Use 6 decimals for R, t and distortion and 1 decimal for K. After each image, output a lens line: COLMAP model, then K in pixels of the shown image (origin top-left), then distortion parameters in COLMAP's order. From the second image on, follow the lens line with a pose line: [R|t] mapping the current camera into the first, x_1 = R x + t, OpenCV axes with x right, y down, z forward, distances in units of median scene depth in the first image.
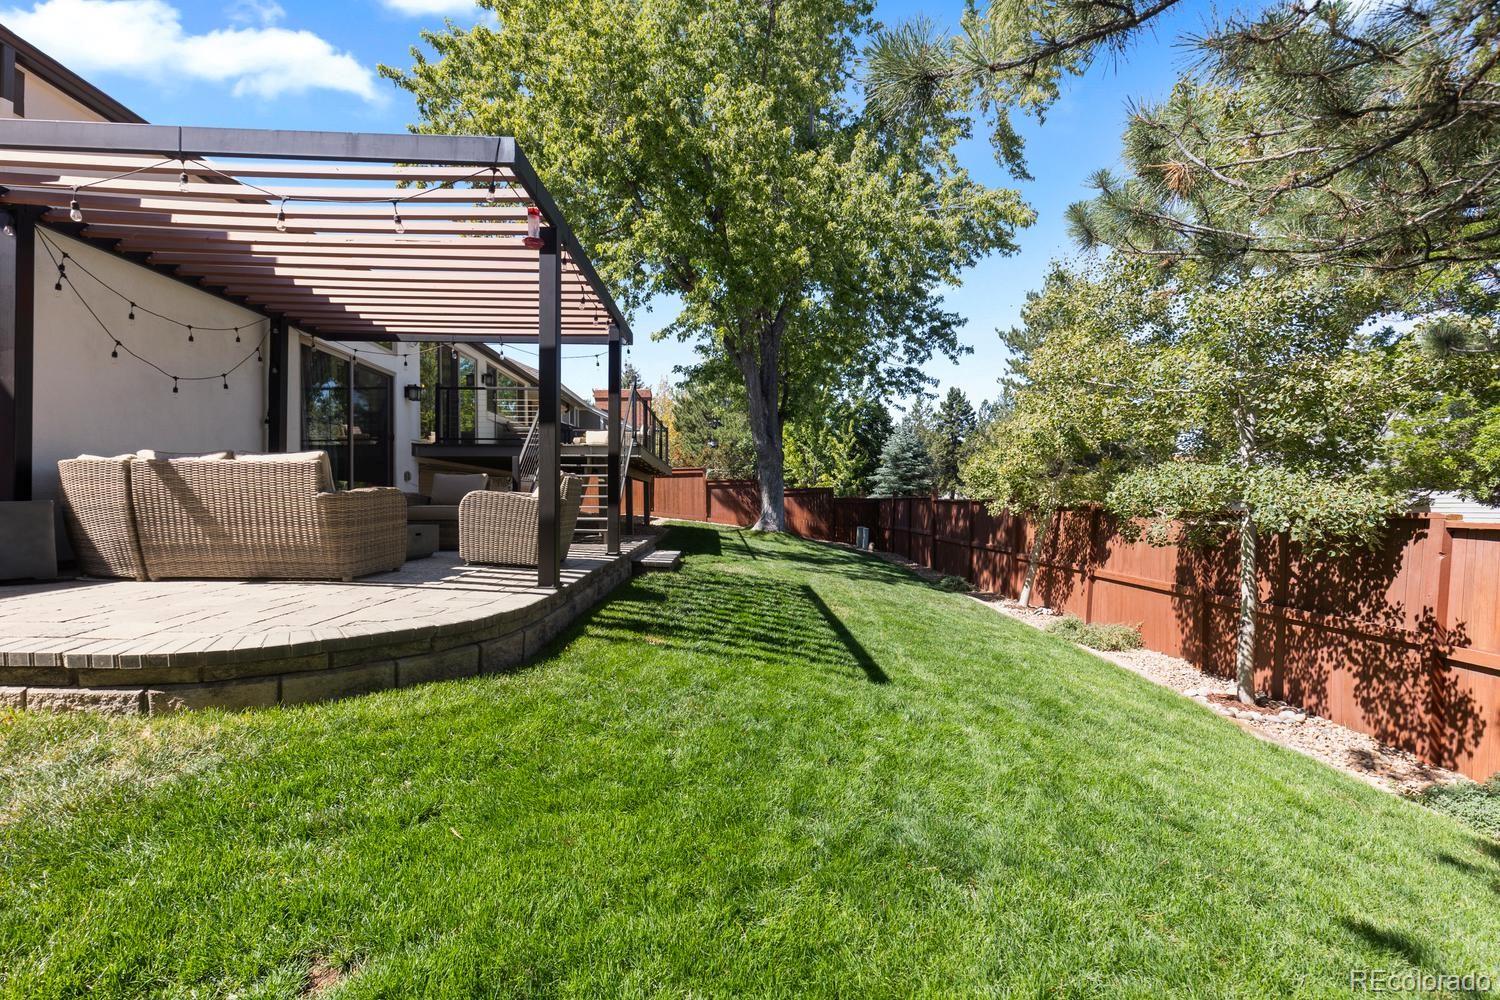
lens RADIAL K [[672.7, 0, 748.0], [0, 672.7, 507.5], [0, 0, 1]] dist [0.000823, 0.000246]
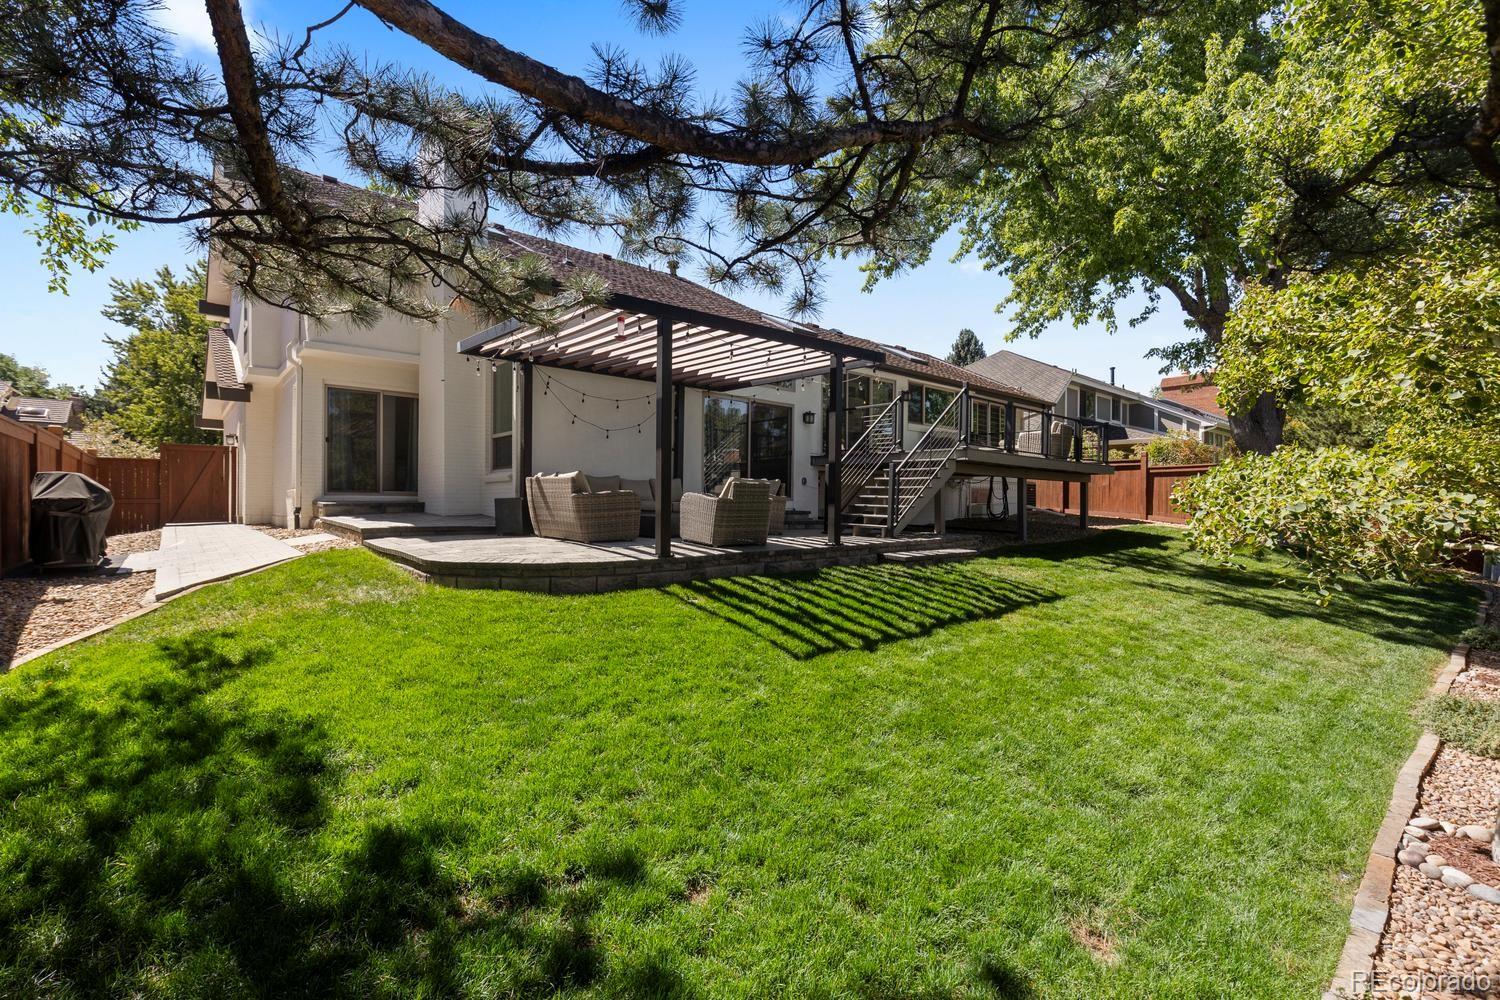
lens RADIAL K [[672.7, 0, 748.0], [0, 672.7, 507.5], [0, 0, 1]] dist [0.000823, 0.000246]
pose [[0.625557, 0.009275, -0.780124, 0.883354], [-0.013440, 0.999909, 0.001111, 0.006070], [0.780063, 0.009789, 0.625624, 0.191692]]
